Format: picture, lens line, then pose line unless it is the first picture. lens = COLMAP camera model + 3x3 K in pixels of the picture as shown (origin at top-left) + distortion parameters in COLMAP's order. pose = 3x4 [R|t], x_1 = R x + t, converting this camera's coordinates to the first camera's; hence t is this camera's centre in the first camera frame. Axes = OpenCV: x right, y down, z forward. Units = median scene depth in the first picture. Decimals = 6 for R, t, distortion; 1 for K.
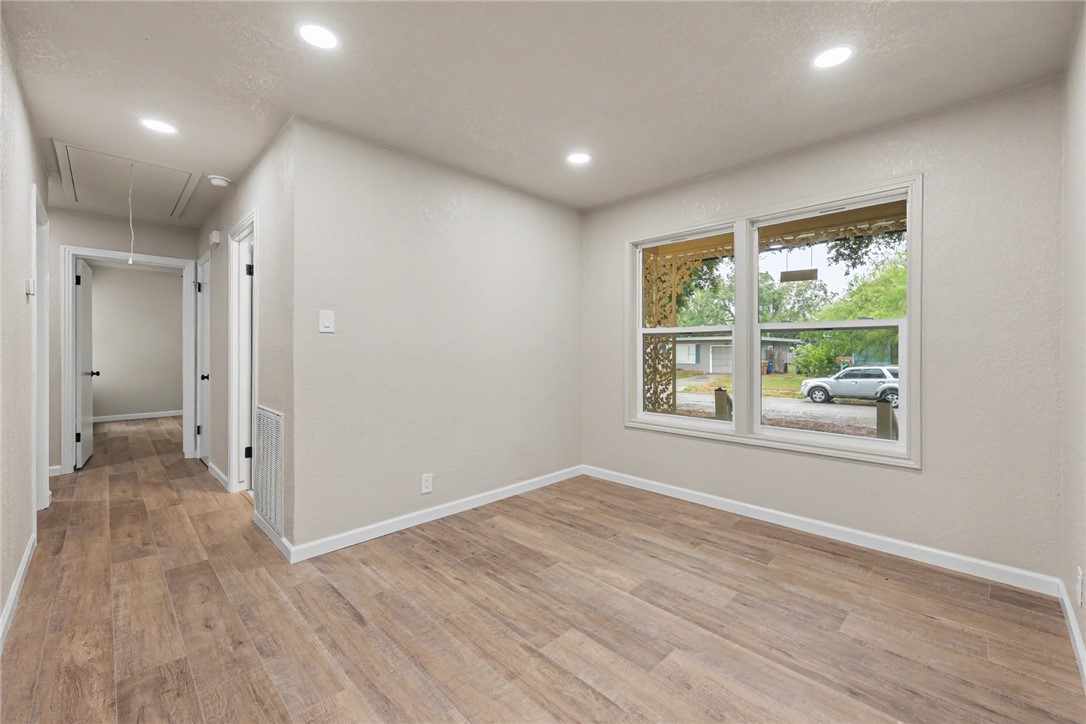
lens RADIAL K [[447.8, 0, 549.4], [0, 447.8, 347.7], [0, 0, 1]] dist [0.002461, 0.000068]
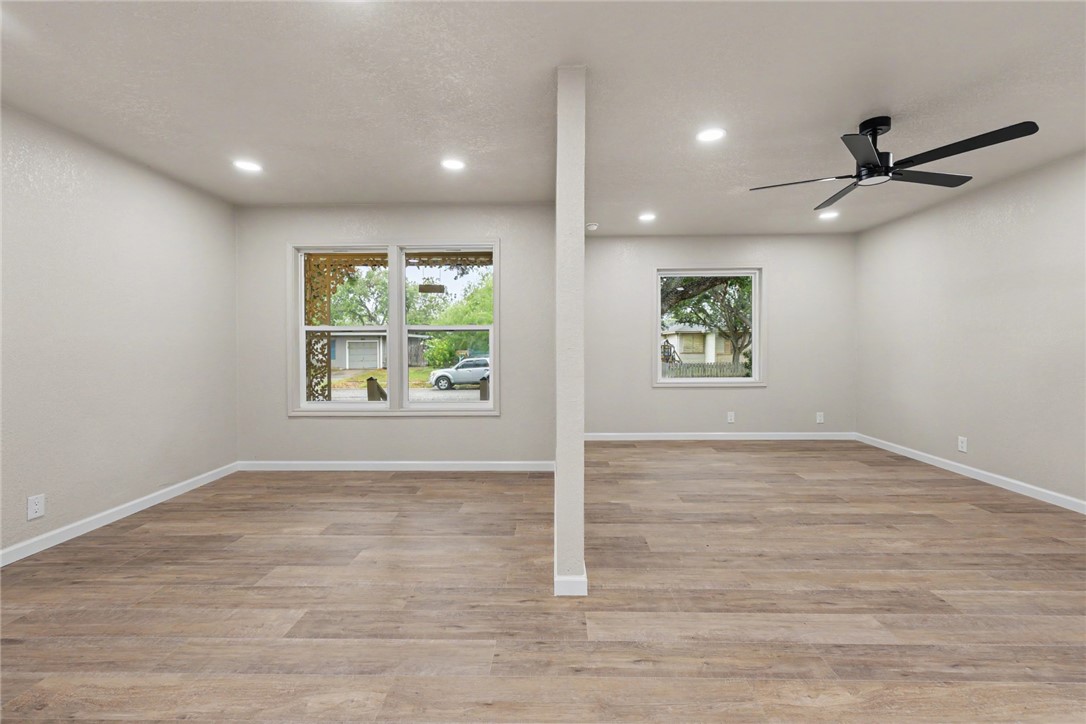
lens RADIAL K [[449.3, 0, 547.9], [0, 449.3, 355.3], [0, 0, 1]] dist [0.002307, -0.000228]
pose [[0.717318, -0.019274, 0.696479, -0.184532], [0.000085, 0.999620, 0.027575, -0.002213], [-0.696746, -0.019721, 0.717047, -0.287975]]
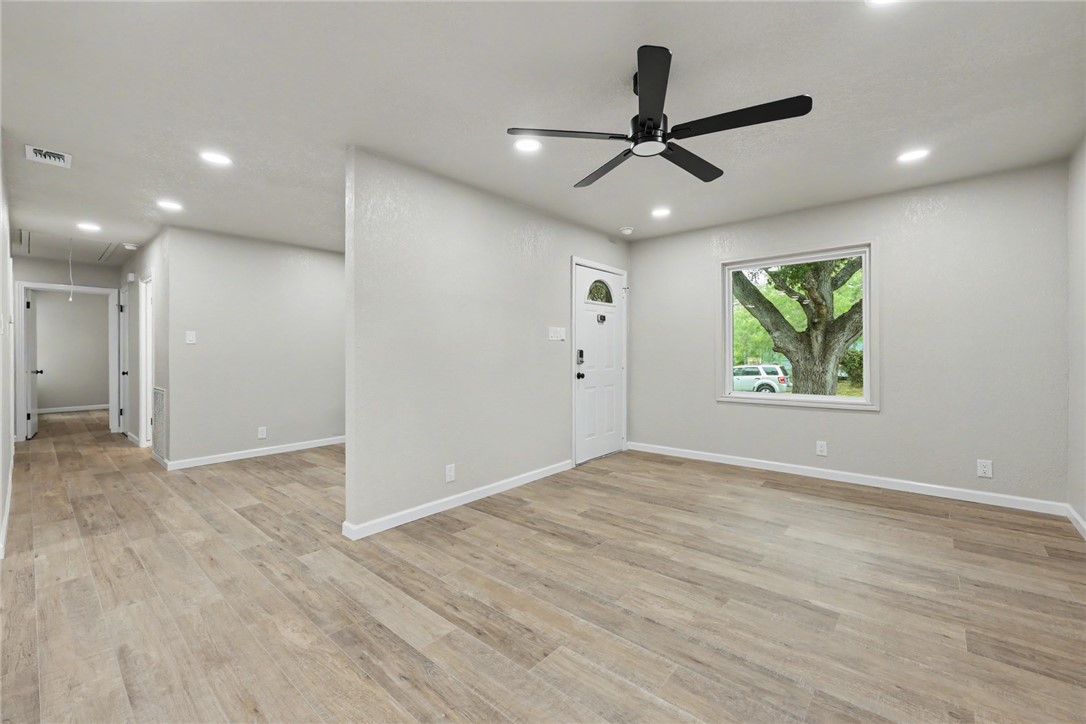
lens RADIAL K [[448.8, 0, 550.1], [0, 448.8, 349.7], [0, 0, 1]] dist [-0.000081, 0.000473]
pose [[0.996821, -0.004266, 0.079560, 0.733173], [0.004297, 0.999991, -0.000225, -0.004304], [-0.079558, 0.000567, 0.996830, -0.833637]]
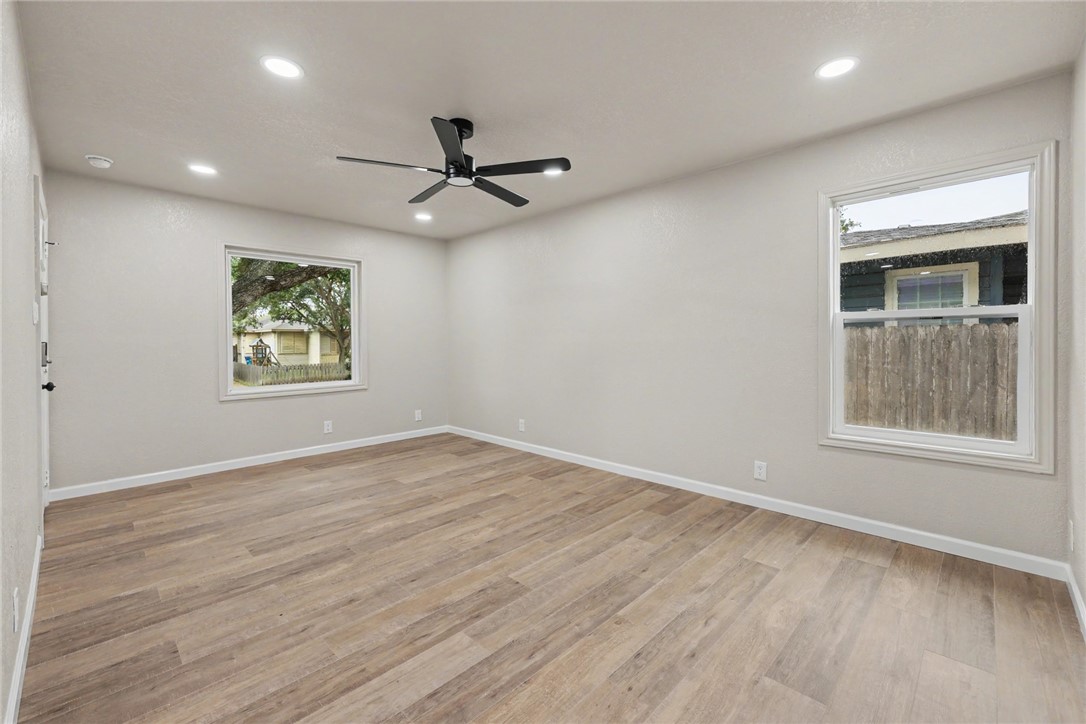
lens RADIAL K [[453.0, 0, 548.7], [0, 453.0, 346.6], [0, 0, 1]] dist [0.001201, 0.000107]
pose [[-0.019853, -0.009306, 0.999760, -0.009129], [0.000357, 0.999957, 0.009315, -0.002278], [-0.999803, 0.000541, -0.019848, -0.257074]]
